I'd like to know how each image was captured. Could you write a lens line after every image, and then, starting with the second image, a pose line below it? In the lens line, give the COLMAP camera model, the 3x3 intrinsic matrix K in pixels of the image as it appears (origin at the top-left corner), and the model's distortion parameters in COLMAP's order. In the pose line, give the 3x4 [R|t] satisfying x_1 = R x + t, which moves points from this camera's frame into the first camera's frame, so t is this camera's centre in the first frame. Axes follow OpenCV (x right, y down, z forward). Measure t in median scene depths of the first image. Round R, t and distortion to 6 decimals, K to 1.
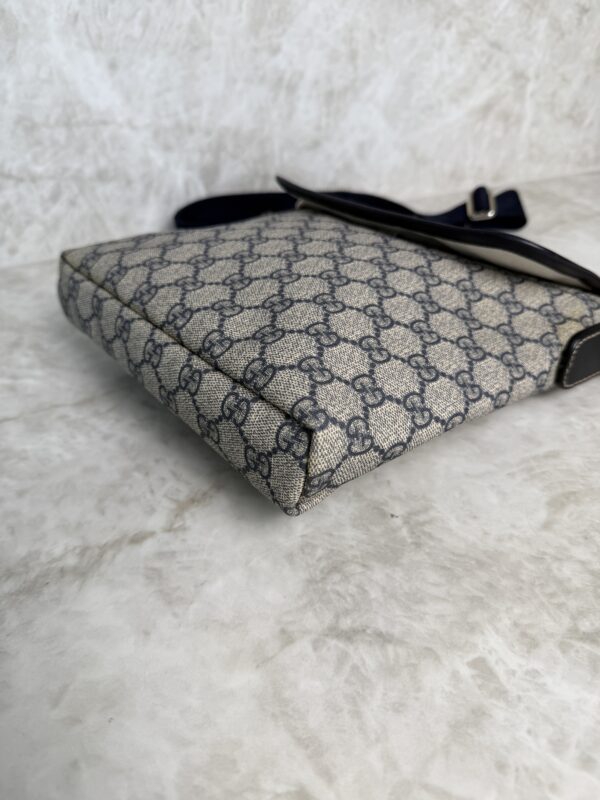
lens RADIAL K [[592.3, 0, 300.0], [0, 592.3, 400.0], [0, 0, 1]] dist [-0.053942, 0.019006]
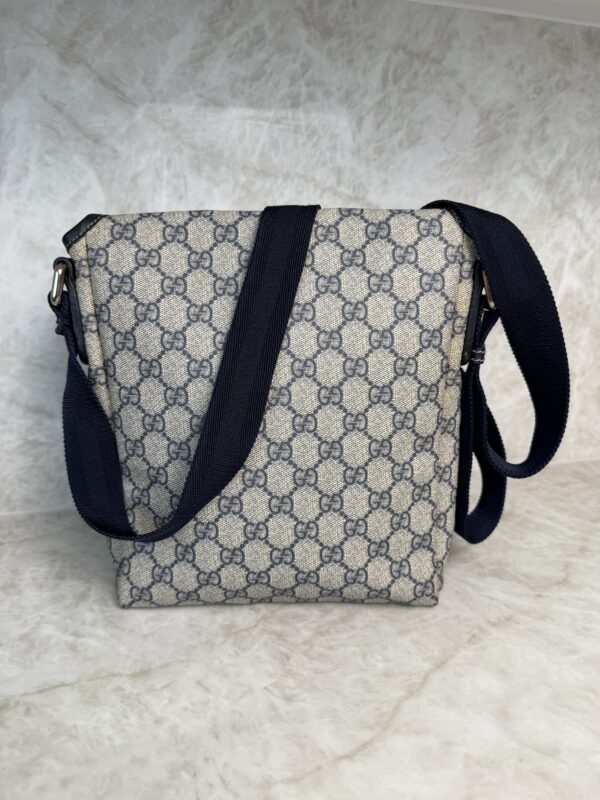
lens RADIAL K [[585.7, 0, 297.6], [0, 585.7, 400.1], [0, 0, 1]] dist [-0.027485, 0.000552]
pose [[0.993089, 0.074776, -0.090464, -0.032940], [-0.102406, 0.928633, -0.356586, -0.074032], [0.057343, 0.363385, 0.929872, -0.054687]]
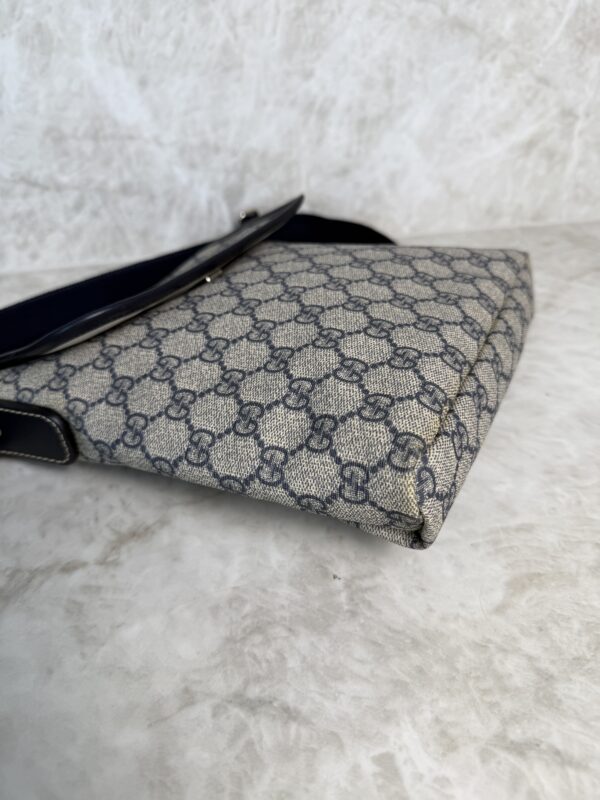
lens RADIAL K [[593.9, 0, 296.2], [0, 593.9, 400.2], [0, 0, 1]] dist [-0.062087, 0.029003]
pose [[0.991187, 0.096843, -0.090381, 0.083478], [-0.099203, 0.994825, -0.021974, -0.029649], [0.087785, 0.030747, 0.995665, 0.030661]]
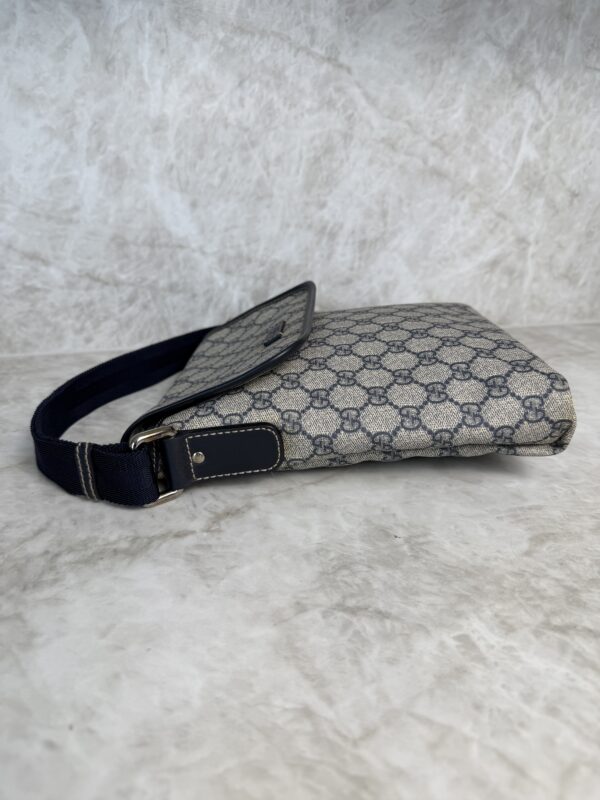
lens RADIAL K [[582.1, 0, 301.2], [0, 582.1, 400.4], [0, 0, 1]] dist [-0.024683, -0.000491]
pose [[0.995984, 0.079932, -0.040345, -0.003562], [-0.087604, 0.963061, -0.254635, 0.133574], [0.018502, 0.257147, 0.966195, -0.106431]]
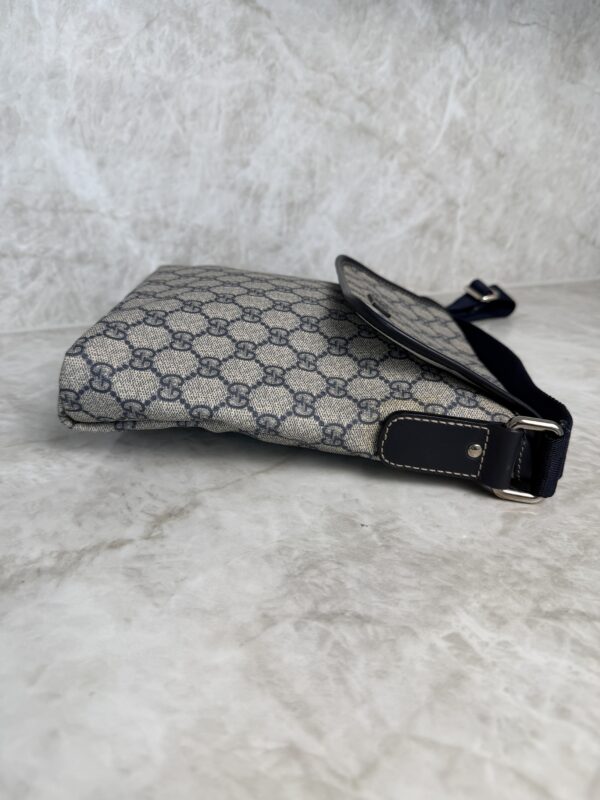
lens RADIAL K [[585.7, 0, 301.1], [0, 585.7, 401.8], [0, 0, 1]] dist [-0.034113, 0.007608]
pose [[0.994677, 0.027936, 0.099182, -0.034674], [-0.005865, 0.976336, -0.216178, 0.112127], [-0.102874, 0.214446, 0.971303, -0.033172]]
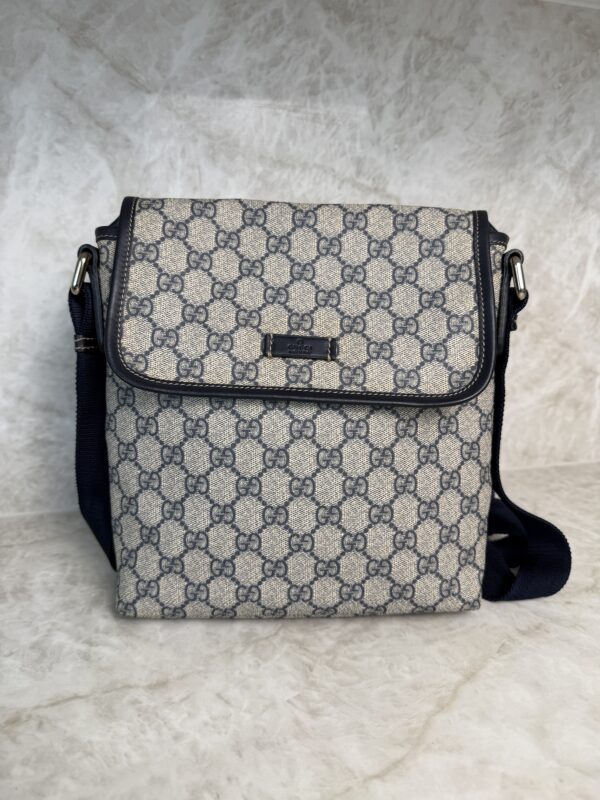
lens RADIAL K [[585.7, 0, 301.1], [0, 585.7, 401.8], [0, 0, 1]] dist [-0.034113, 0.007608]
pose [[0.992670, 0.078407, -0.091975, -0.059556], [-0.105802, 0.931606, -0.347730, -0.087494], [0.058420, 0.354913, 0.933072, -0.024743]]
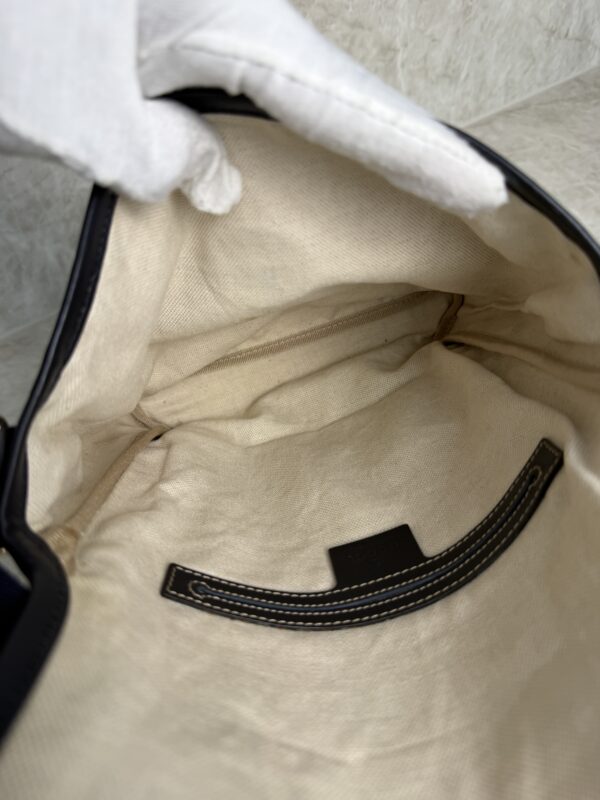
lens RADIAL K [[588.3, 0, 300.1], [0, 588.3, 396.9], [0, 0, 1]] dist [-0.042162, 0.010663]
pose [[0.971446, -0.219427, 0.090249, 0.048354], [0.198027, 0.959370, 0.200985, -0.295555], [-0.130684, -0.177375, 0.975428, 0.023576]]
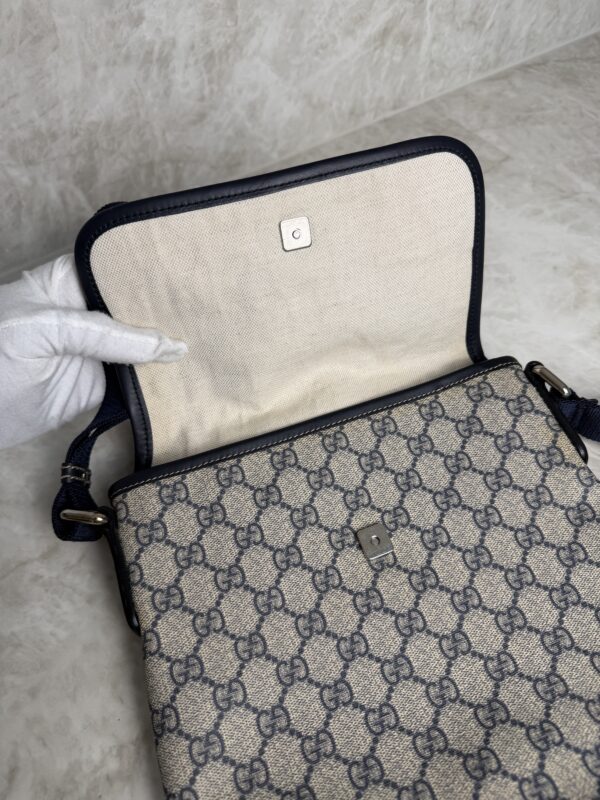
lens RADIAL K [[585.7, 0, 301.1], [0, 585.7, 401.8], [0, 0, 1]] dist [-0.034113, 0.007608]
pose [[0.971884, -0.183659, 0.147343, -0.037921], [0.125419, 0.933405, 0.336191, -0.362409], [-0.199275, -0.308260, 0.930196, 0.057545]]
